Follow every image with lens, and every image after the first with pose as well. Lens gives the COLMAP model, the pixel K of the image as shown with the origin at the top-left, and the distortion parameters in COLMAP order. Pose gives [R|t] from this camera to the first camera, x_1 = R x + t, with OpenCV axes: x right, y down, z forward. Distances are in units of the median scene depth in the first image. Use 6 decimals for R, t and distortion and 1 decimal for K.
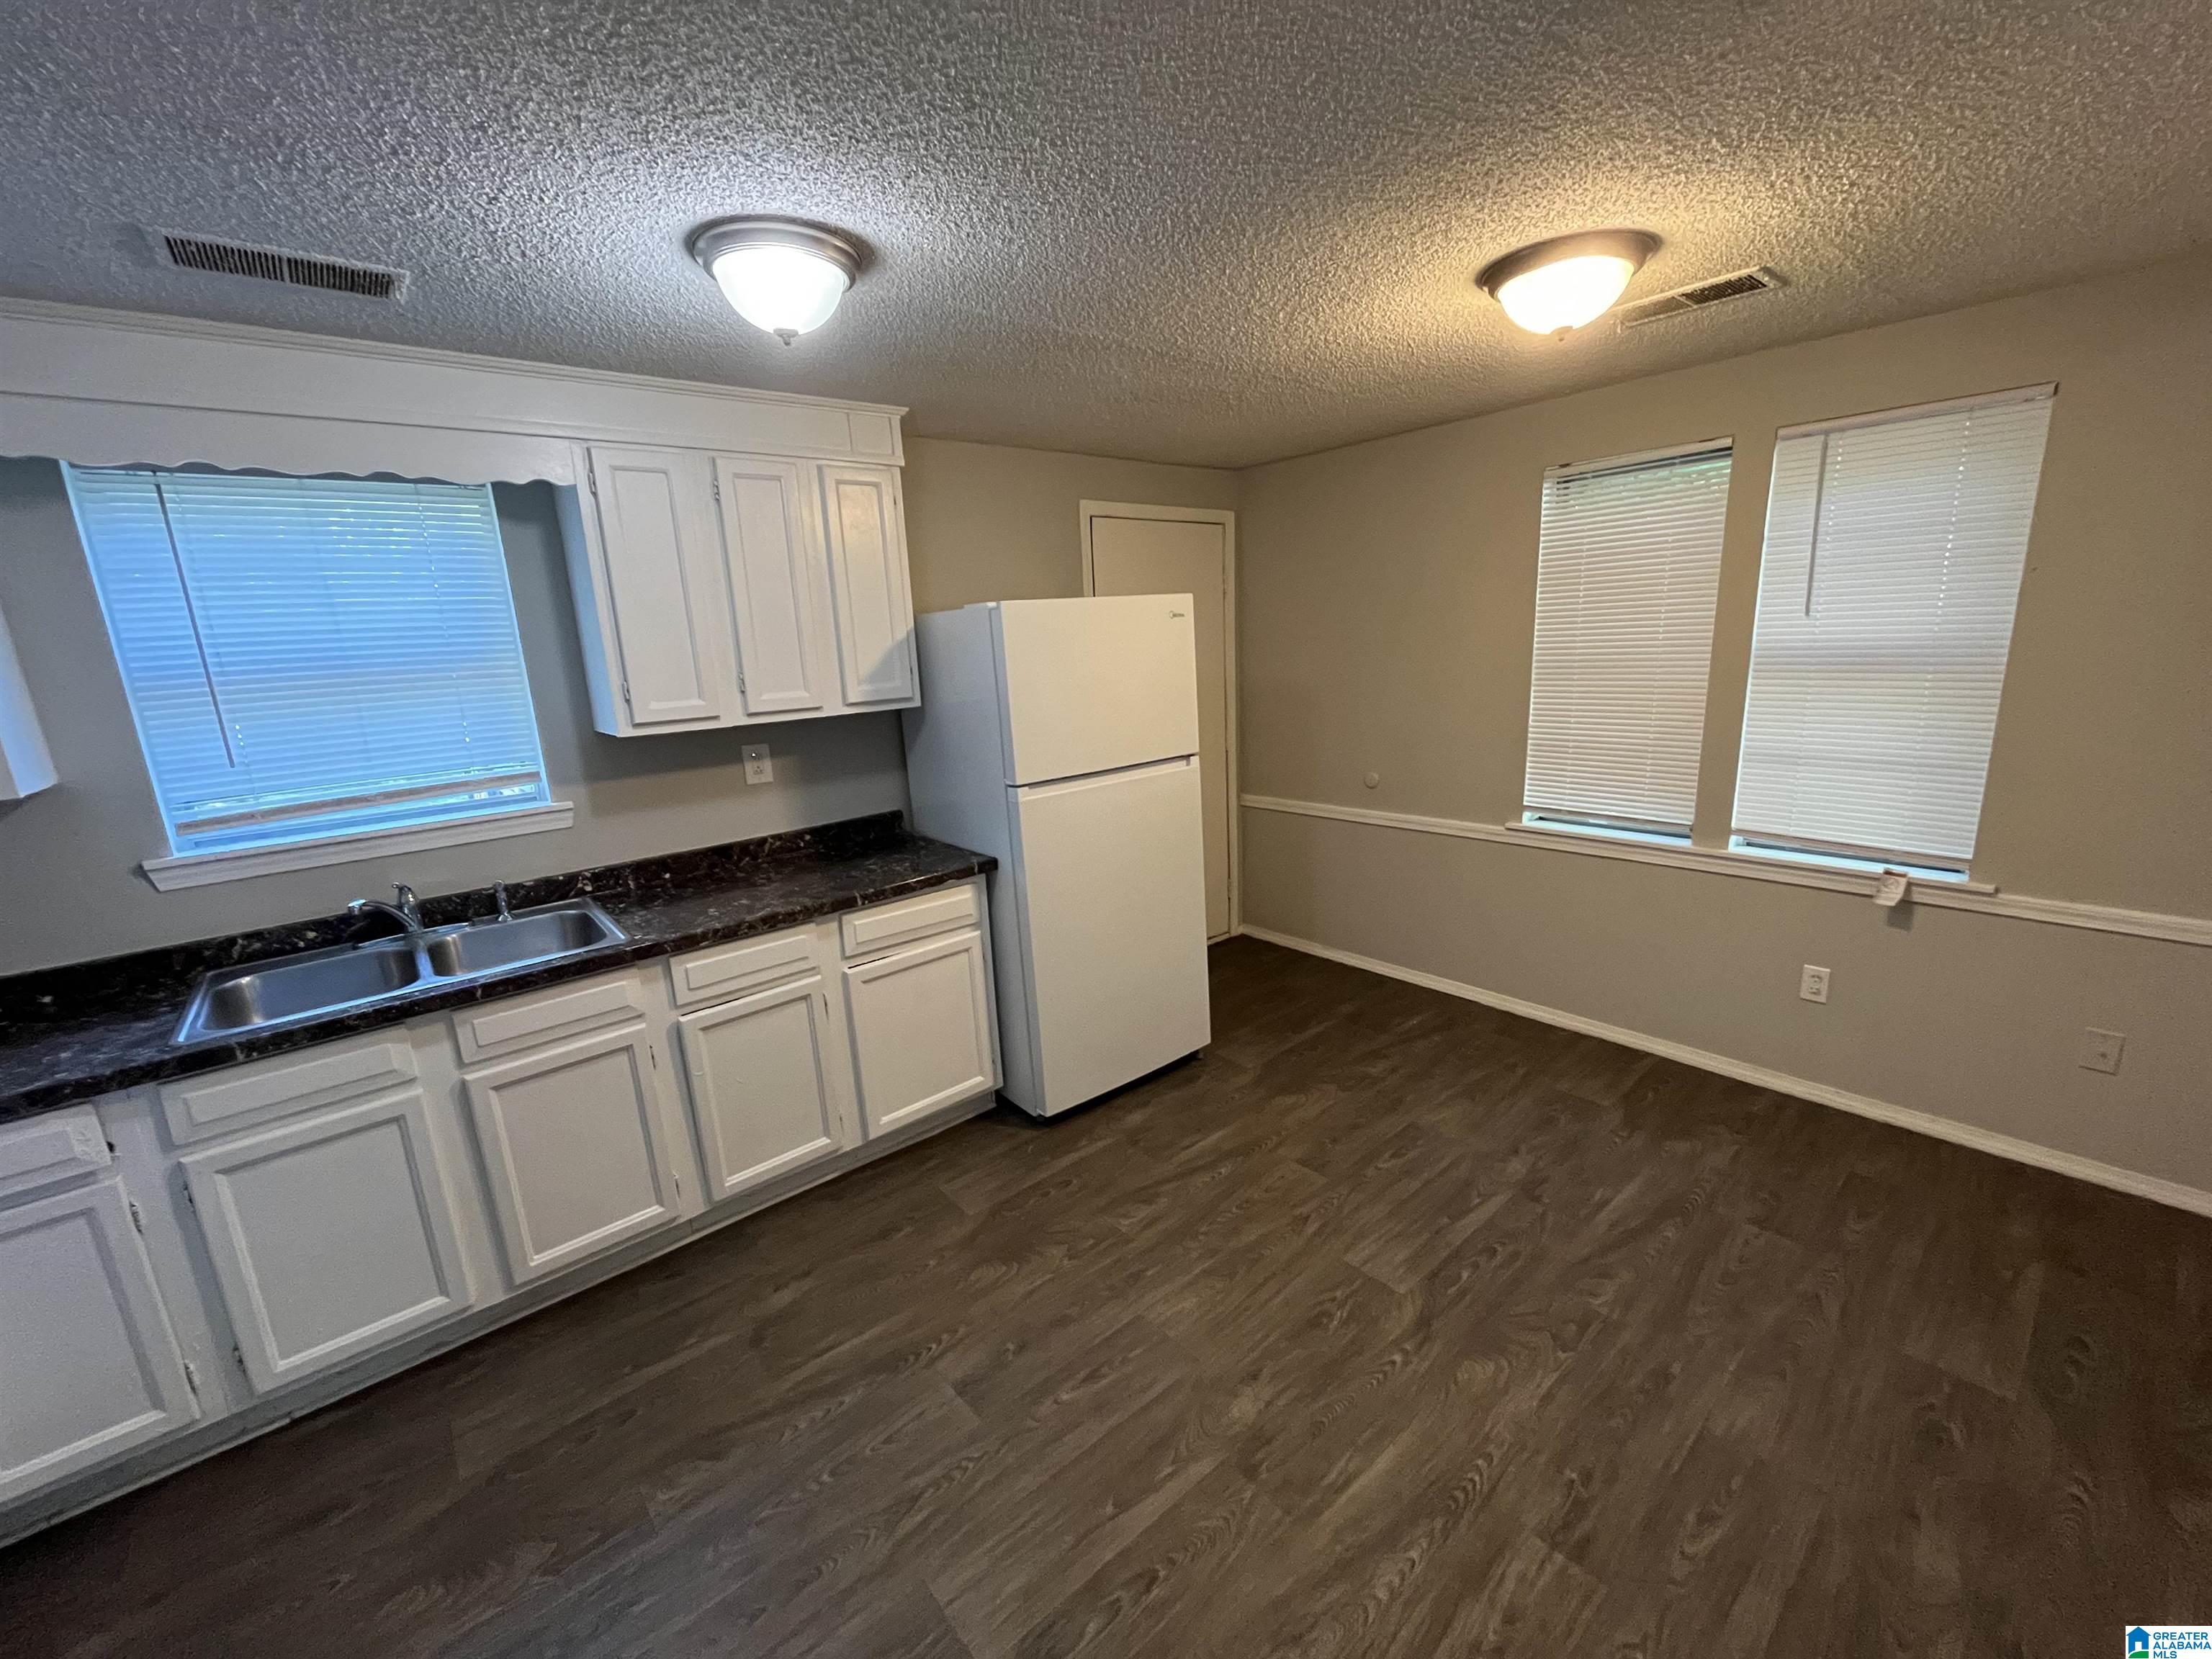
lens RADIAL K [[900.4, 0, 1098.6], [0, 900.4, 820.6], [0, 0, 1]] dist [-0.002807, -0.000477]
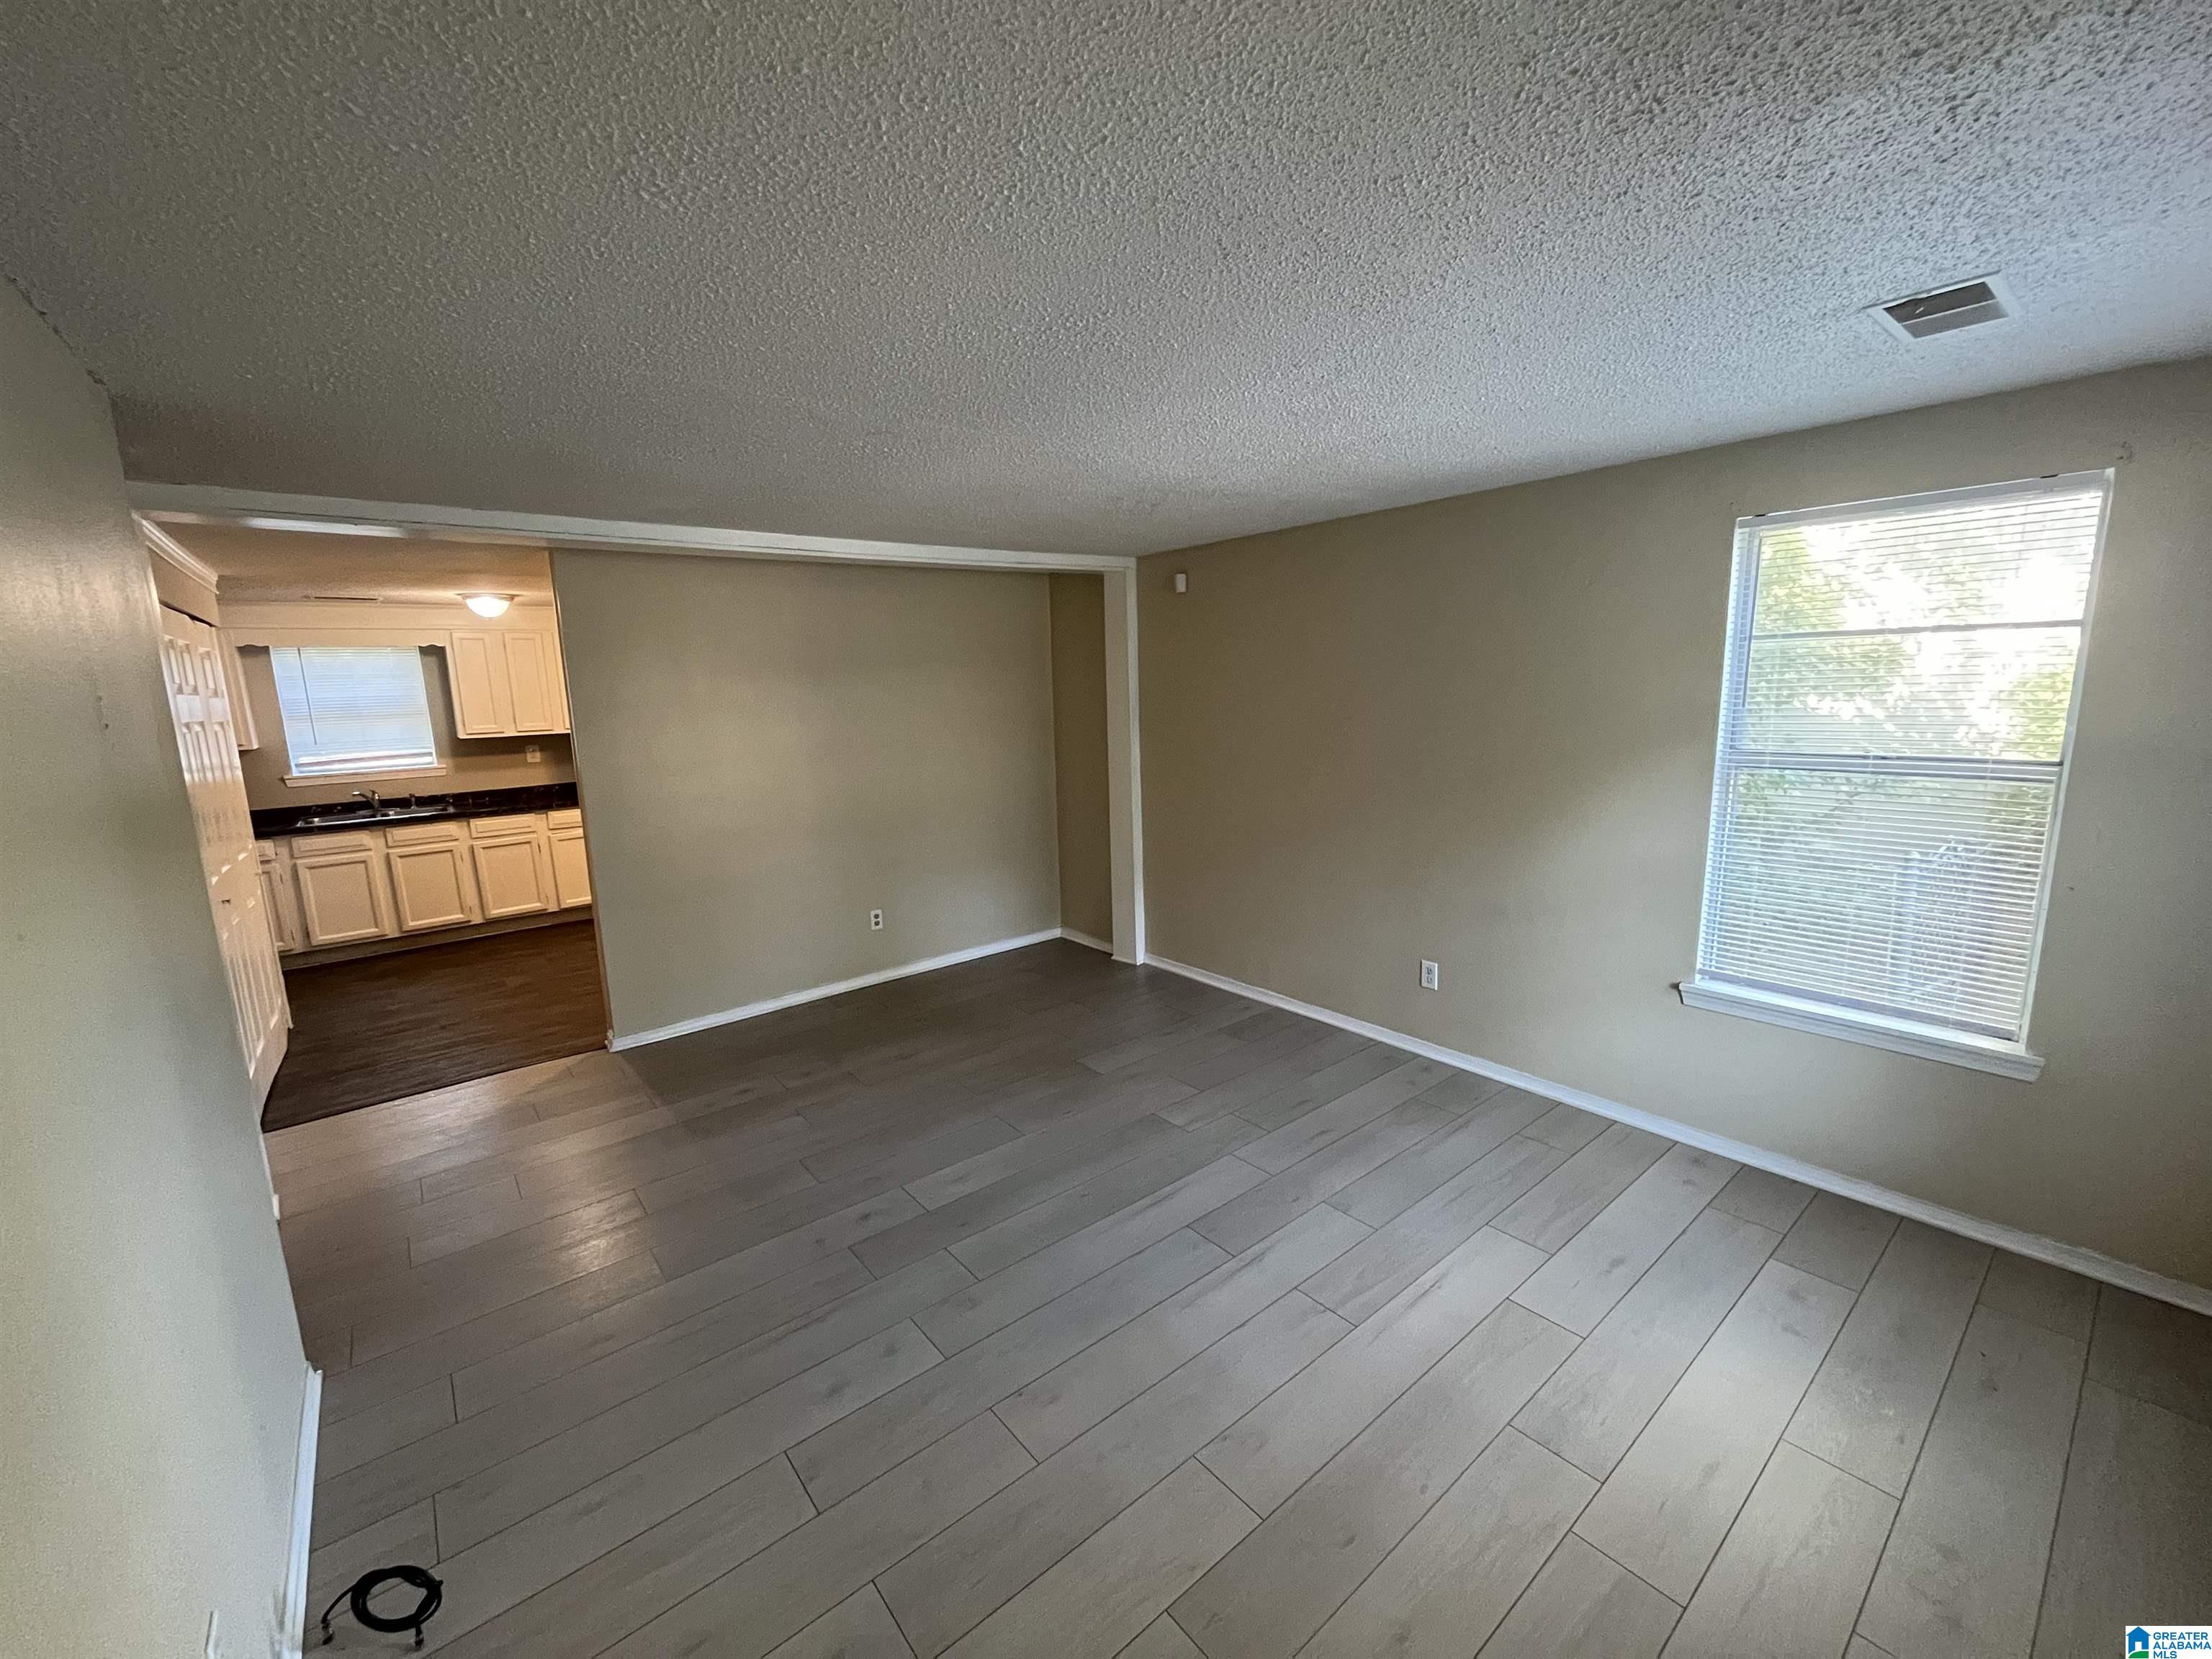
lens RADIAL K [[888.9, 0, 1102.6], [0, 888.9, 835.4], [0, 0, 1]] dist [-0.007450, -0.000155]
pose [[0.999611, 0.026648, -0.008279, 1.434996], [-0.026994, 0.998621, -0.045029, 0.265721], [0.007067, 0.045235, 0.998951, -1.628489]]
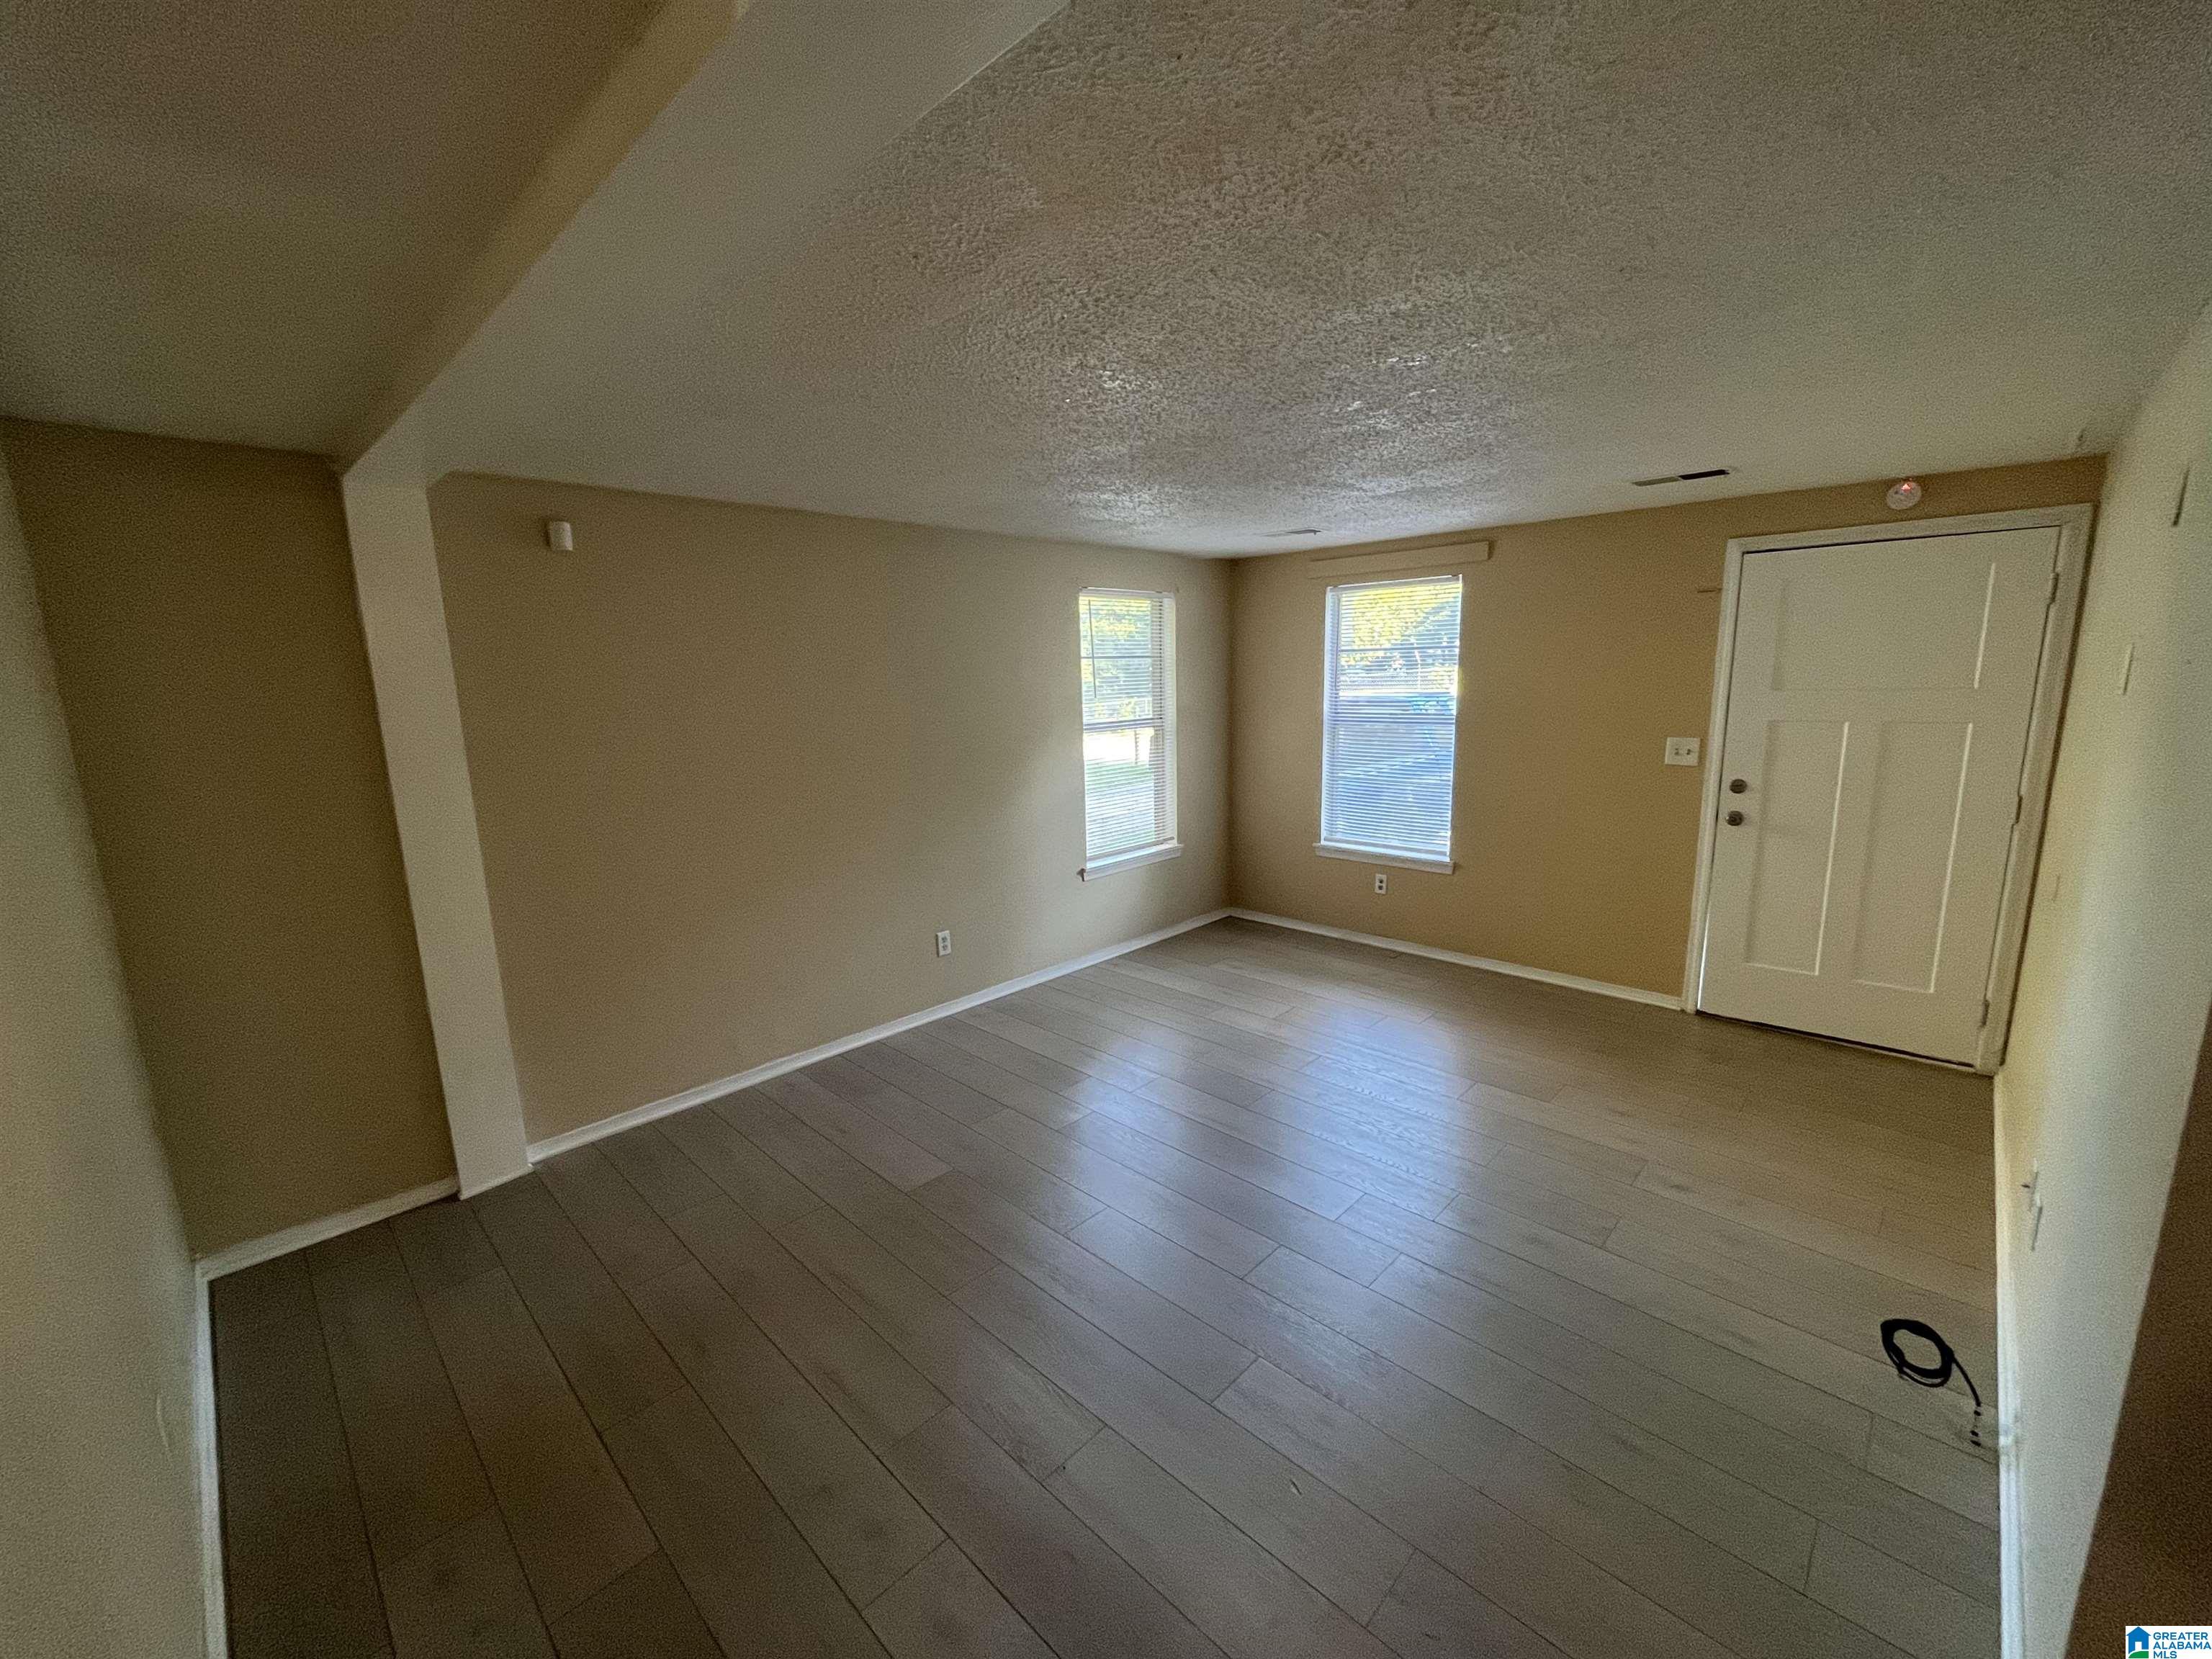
lens RADIAL K [[888.9, 0, 1102.6], [0, 888.9, 835.4], [0, 0, 1]] dist [-0.007450, -0.000155]
pose [[-0.102725, -0.129613, 0.986229, -2.572106], [0.240835, 0.958735, 0.151085, -0.541693], [-0.965115, 0.253038, -0.067270, 2.893395]]
